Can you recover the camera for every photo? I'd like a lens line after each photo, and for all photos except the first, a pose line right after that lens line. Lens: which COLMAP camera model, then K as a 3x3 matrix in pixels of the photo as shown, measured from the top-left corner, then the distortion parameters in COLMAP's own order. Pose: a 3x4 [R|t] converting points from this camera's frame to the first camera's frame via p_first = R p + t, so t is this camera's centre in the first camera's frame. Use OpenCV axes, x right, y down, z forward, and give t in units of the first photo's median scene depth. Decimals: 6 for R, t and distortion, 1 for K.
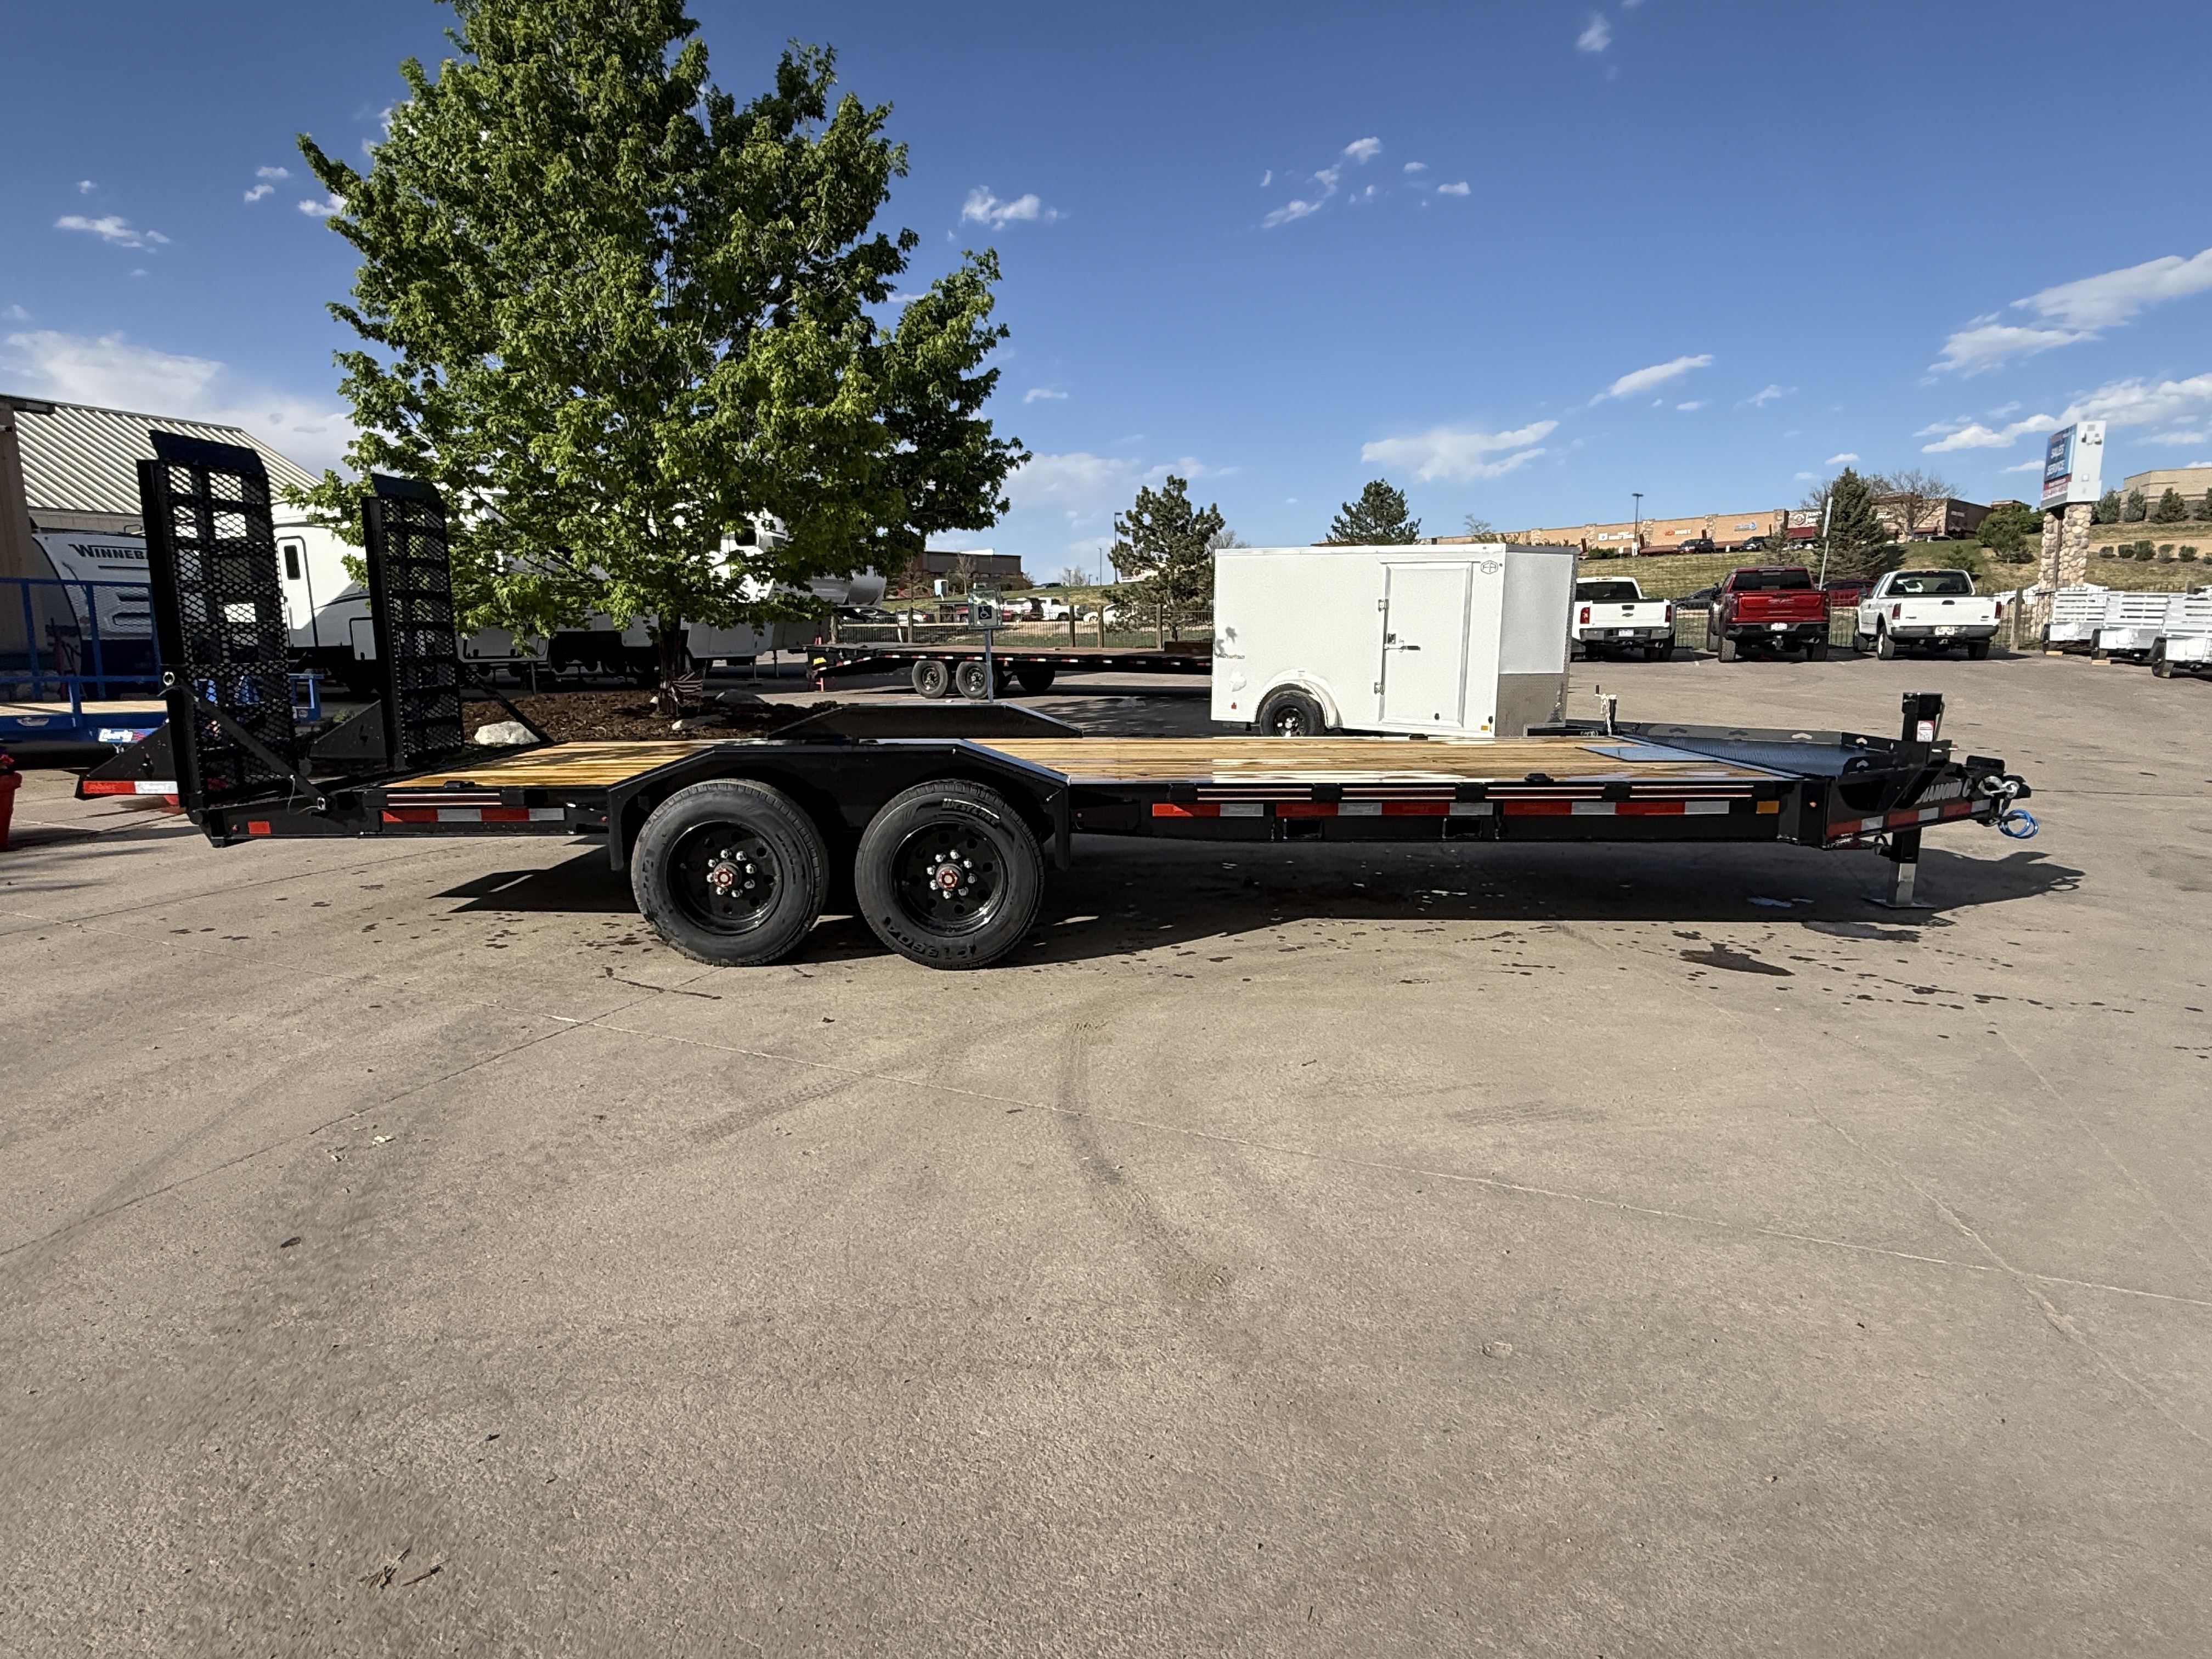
lens RADIAL K [[1228.6, 0, 1099.1], [0, 1228.6, 828.8], [0, 0, 1]] dist [0.001096, -0.000733]
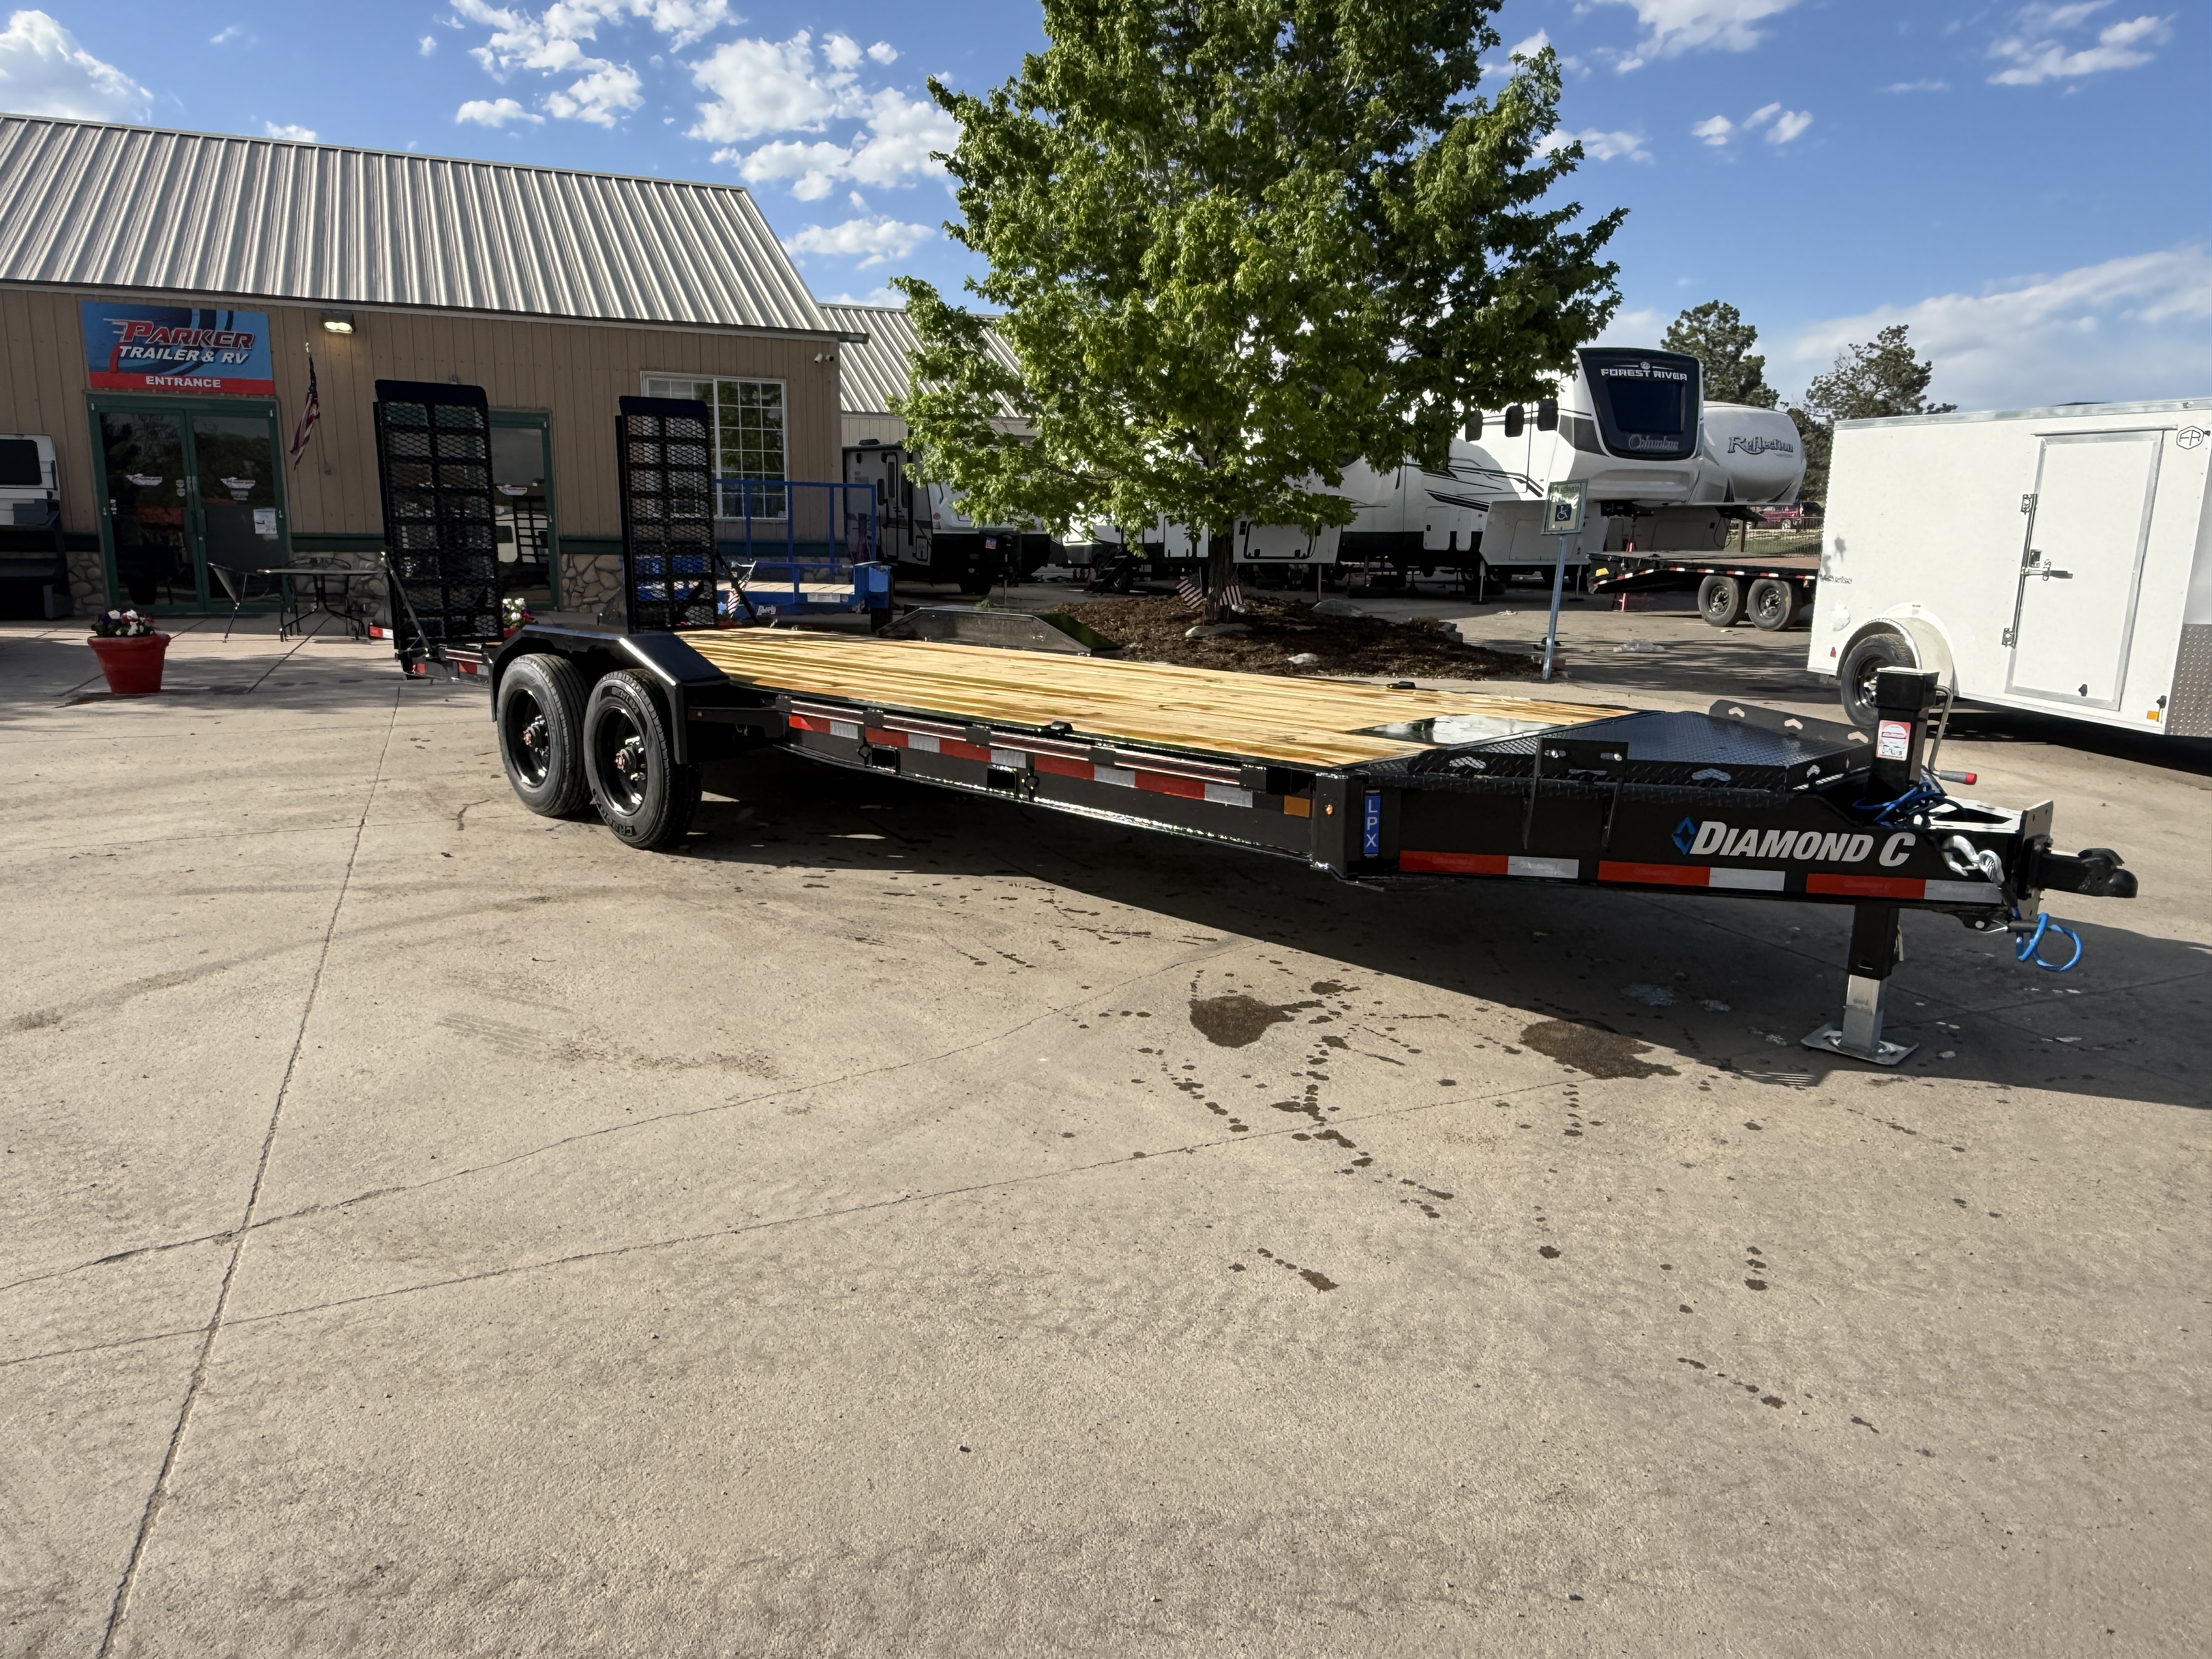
lens RADIAL K [[1489.0, 0, 1108.4], [0, 1489.0, 814.9], [0, 0, 1]] dist [0.002669, 0.001802]
pose [[0.714777, 0.143484, -0.684475, 0.480972], [-0.124935, 0.989181, 0.076893, -0.029350], [0.688103, 0.030554, 0.724970, 0.155127]]
